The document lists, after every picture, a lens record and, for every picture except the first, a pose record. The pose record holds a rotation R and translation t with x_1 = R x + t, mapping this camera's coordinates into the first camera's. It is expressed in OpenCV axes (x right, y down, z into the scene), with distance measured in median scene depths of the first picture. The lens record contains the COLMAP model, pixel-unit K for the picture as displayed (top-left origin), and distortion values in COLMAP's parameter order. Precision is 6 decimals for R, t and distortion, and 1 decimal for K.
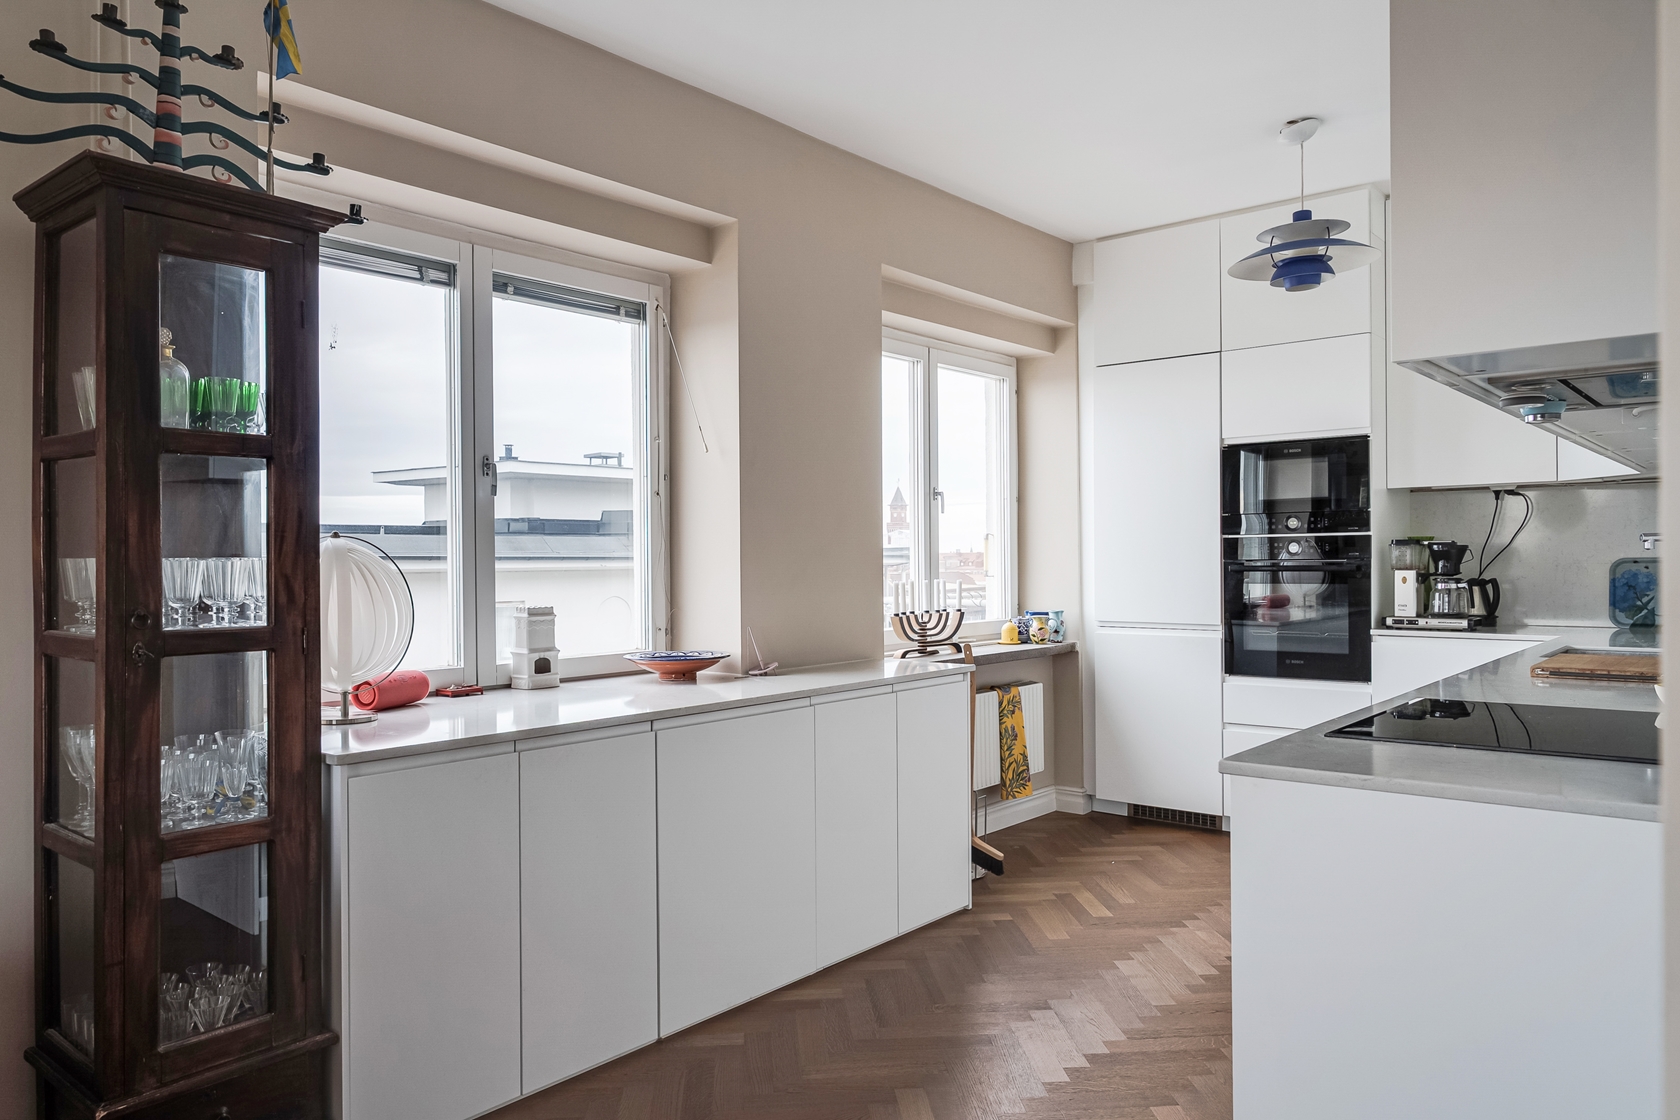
lens RADIAL K [[1137.5, 0, 818.8], [0, 1137.5, 568.5], [0, 0, 1]] dist [-0.007254, 0.004690]
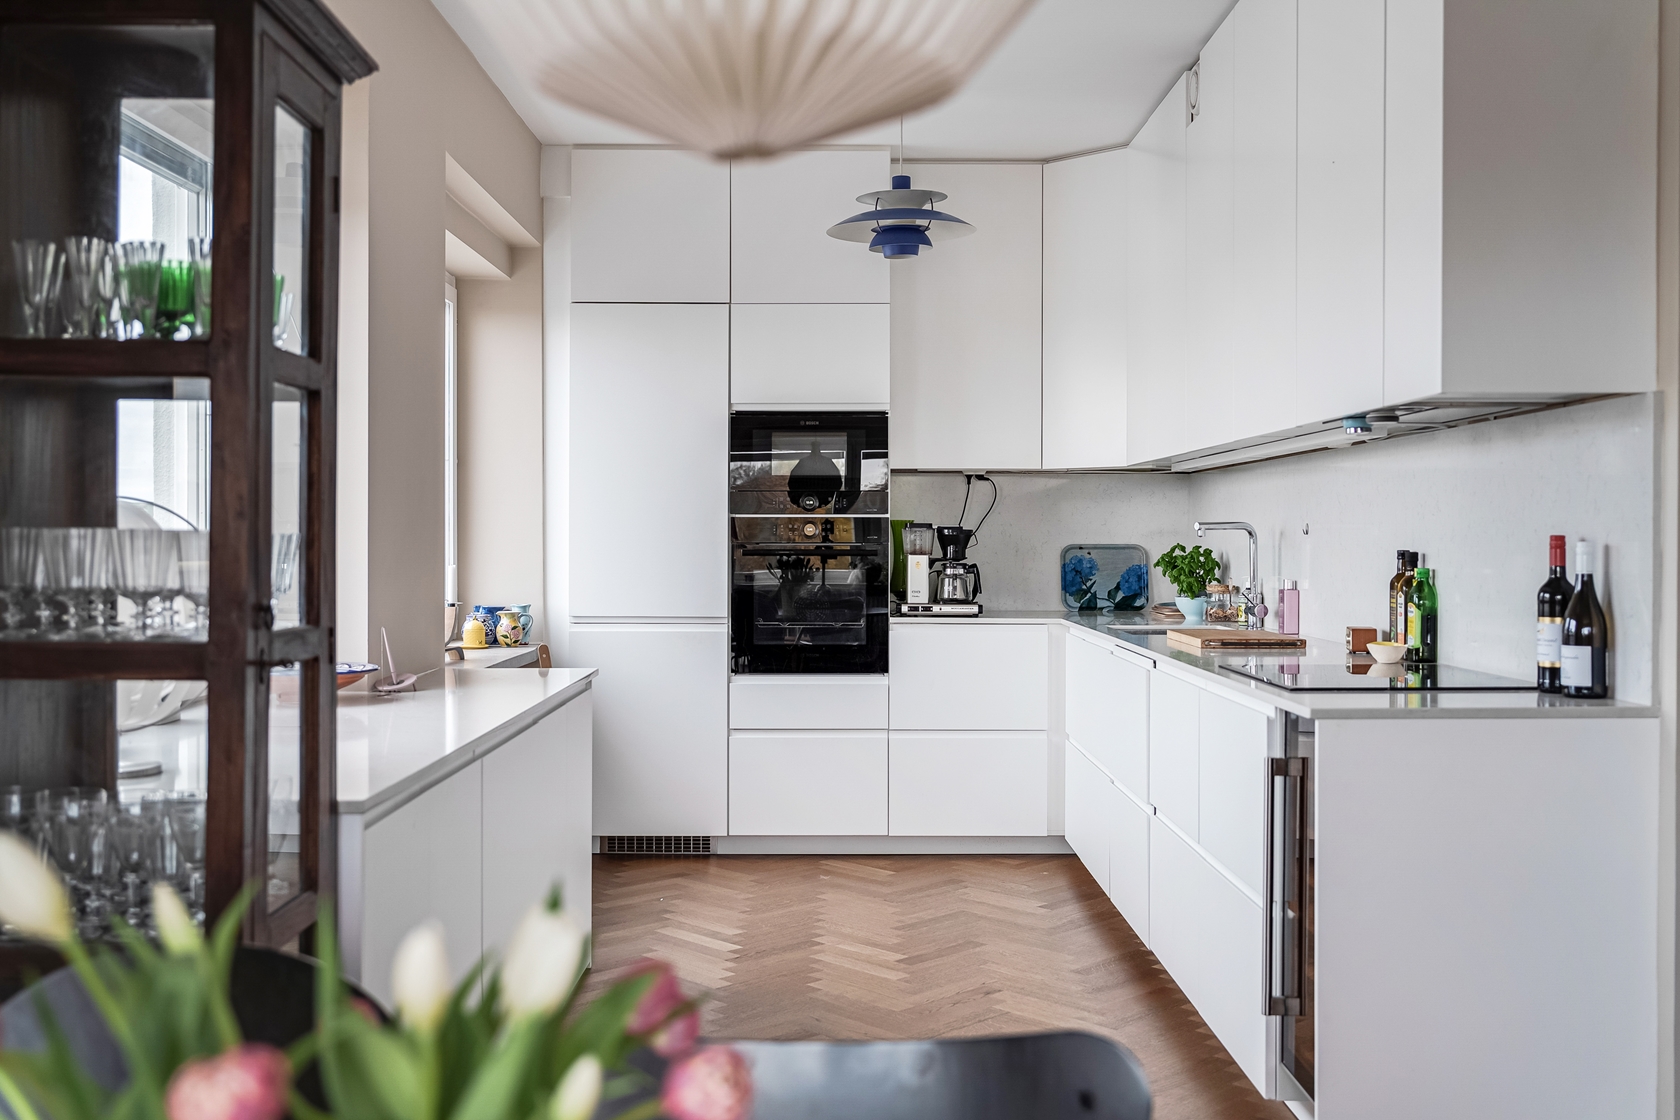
lens RADIAL K [[1617.2, 0, 828.7], [0, 1617.2, 557.1], [0, 0, 1]] dist [-0.021795, 0.000000]
pose [[0.763898, 0.003554, 0.645328, -0.550372], [-0.004215, 0.999991, -0.000517, 0.005602], [-0.645324, -0.002325, 0.763906, 0.005715]]
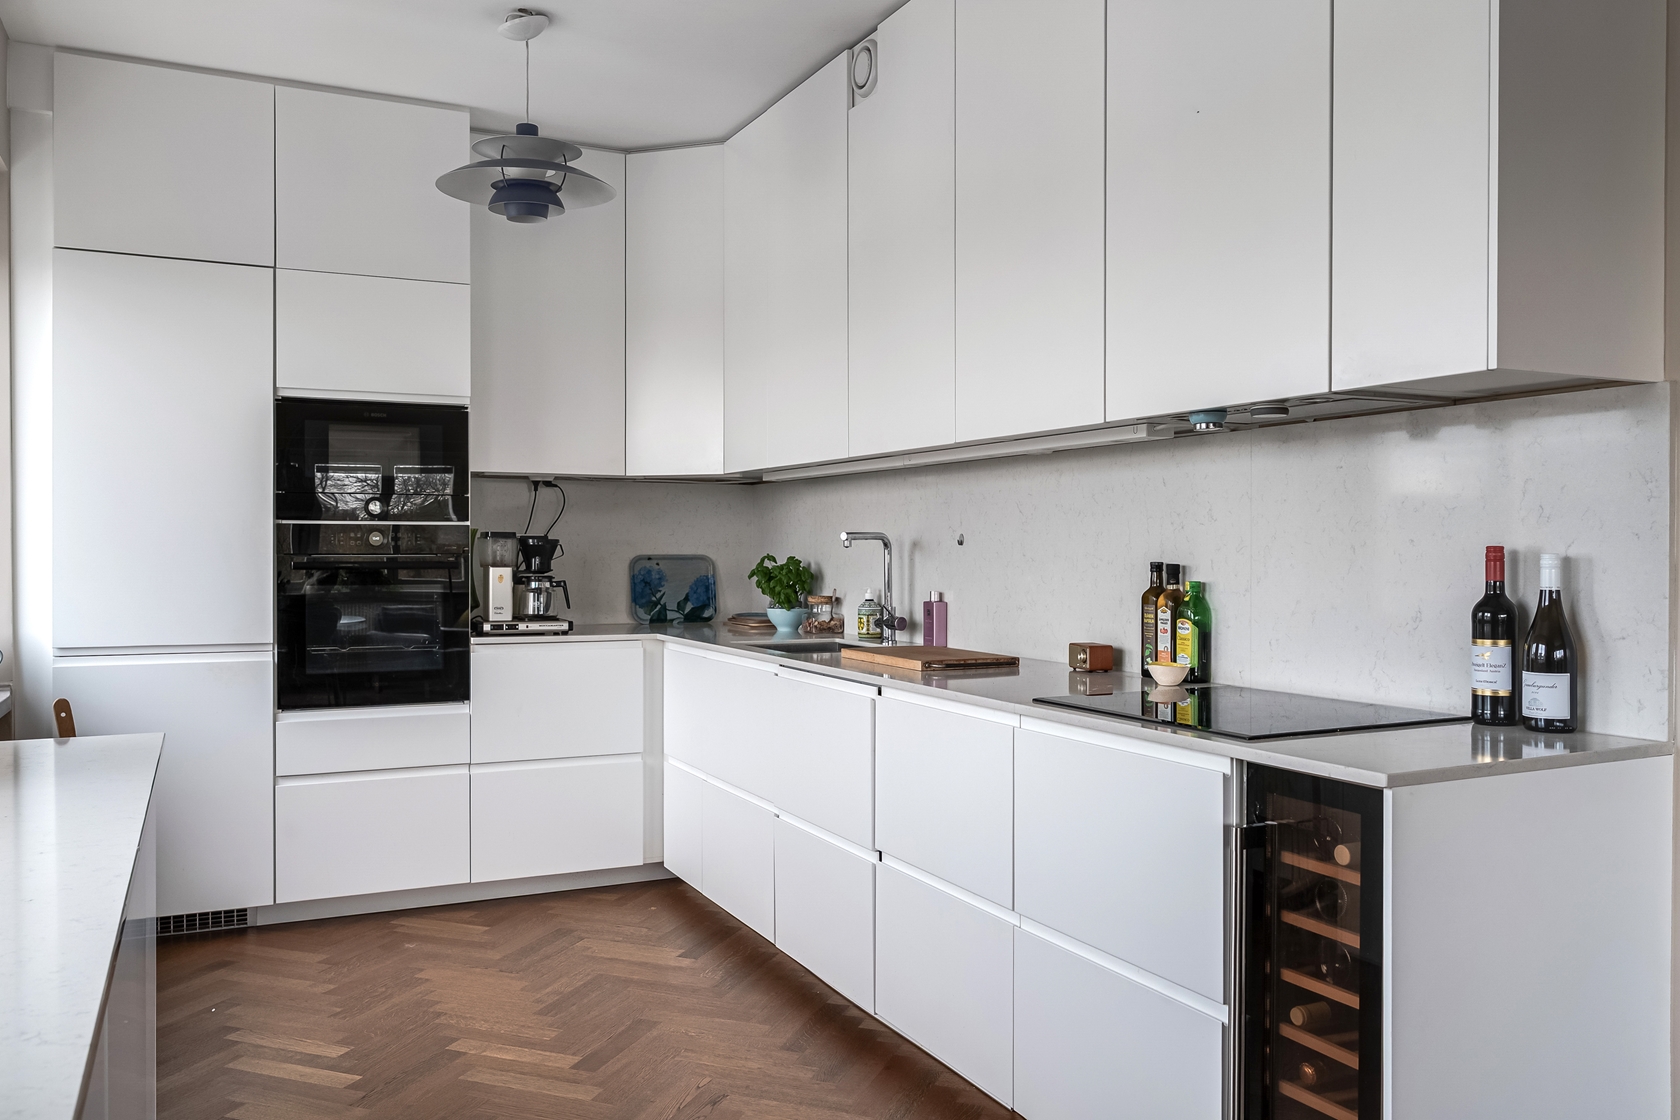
lens RADIAL K [[1311.3, 0, 840.3], [0, 1311.3, 562.0], [0, 0, 1]] dist [-0.011934, 0.015105]
pose [[0.403613, 0.001811, 0.914928, -0.379292], [0.000900, 0.999997, -0.002377, 0.000203], [-0.914929, 0.001783, 0.403610, 0.468424]]
